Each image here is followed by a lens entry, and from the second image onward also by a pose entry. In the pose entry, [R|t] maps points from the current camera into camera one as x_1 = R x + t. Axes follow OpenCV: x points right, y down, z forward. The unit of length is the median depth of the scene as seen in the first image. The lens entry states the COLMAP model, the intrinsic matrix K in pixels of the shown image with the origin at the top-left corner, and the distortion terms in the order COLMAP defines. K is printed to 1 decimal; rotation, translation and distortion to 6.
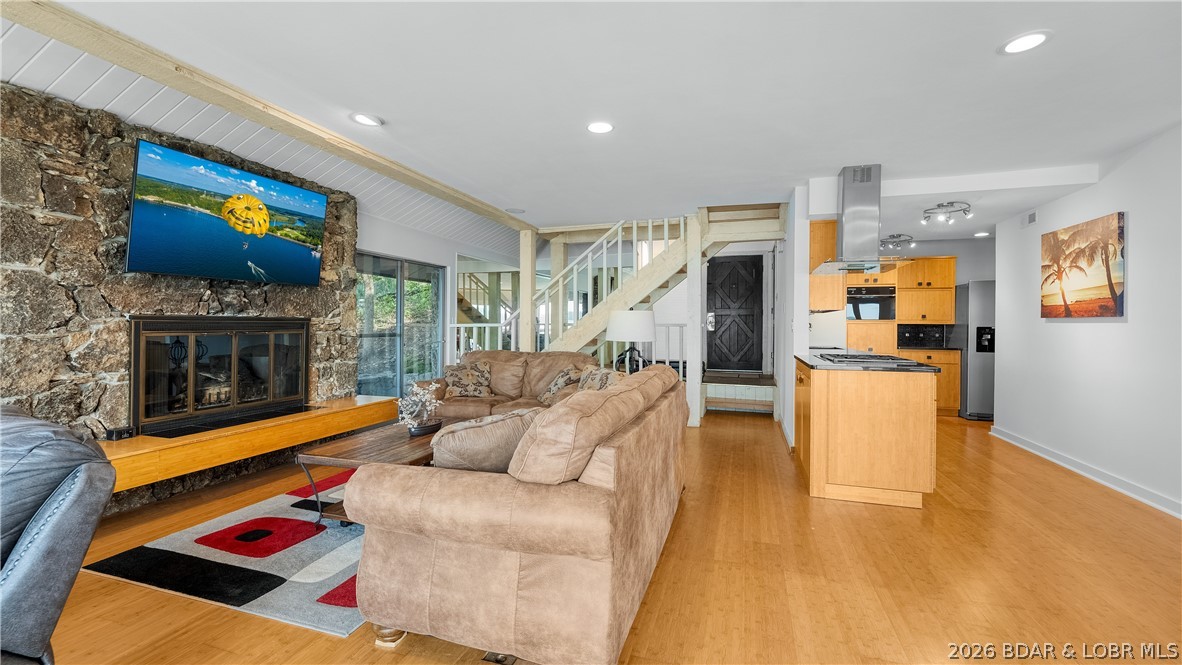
lens RADIAL K [[484.7, 0, 587.0], [0, 484.7, 329.9], [0, 0, 1]] dist [-0.011447, -0.000315]
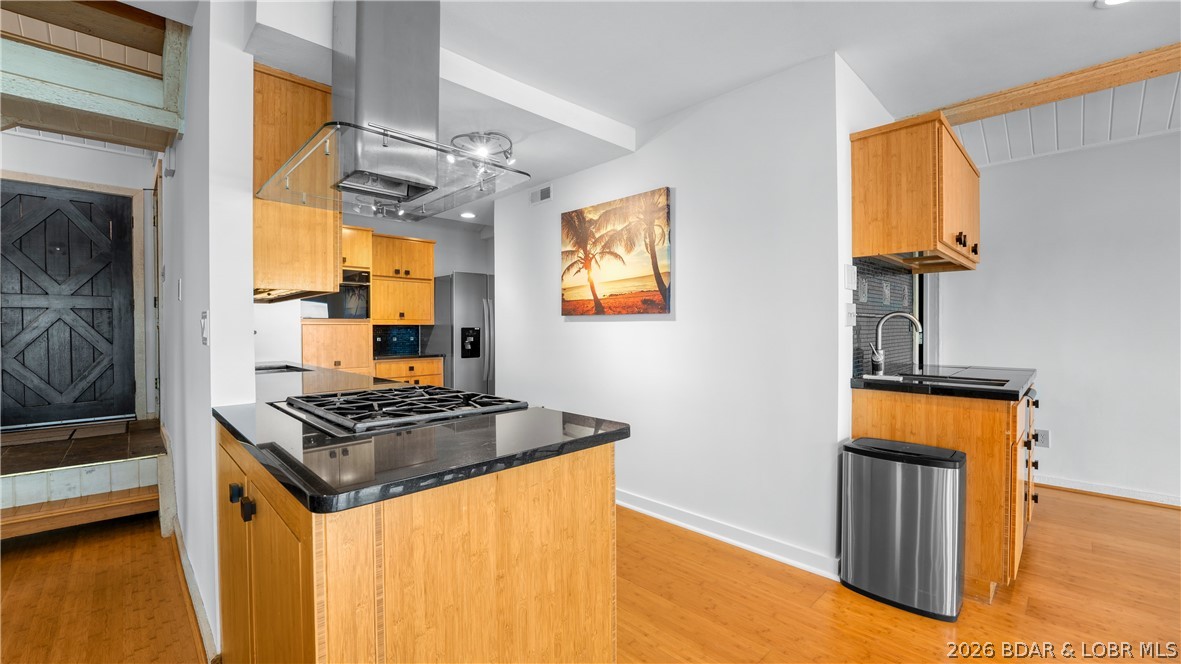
lens RADIAL K [[484.3, 0, 586.6], [0, 484.3, 329.4], [0, 0, 1]] dist [-0.011447, -0.000315]
pose [[0.466530, -0.011842, 0.884426, 0.243365], [0.017345, 0.999841, 0.004238, -0.004577], [-0.884336, 0.013363, 0.466661, 0.590502]]
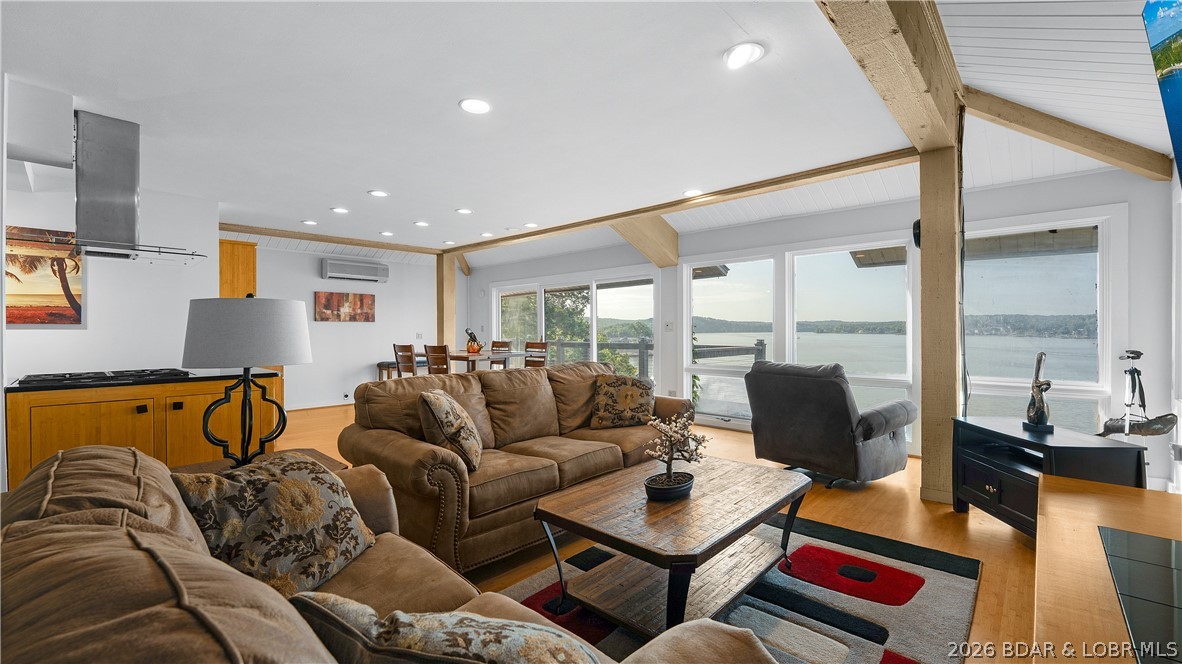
lens RADIAL K [[484.7, 0, 587.0], [0, 484.7, 329.4], [0, 0, 1]] dist [-0.011447, -0.000315]
pose [[-0.903847, 0.002791, 0.427847, -0.387422], [0.006492, 0.999953, 0.007192, -0.012266], [-0.427807, 0.009279, -0.903822, 1.225374]]
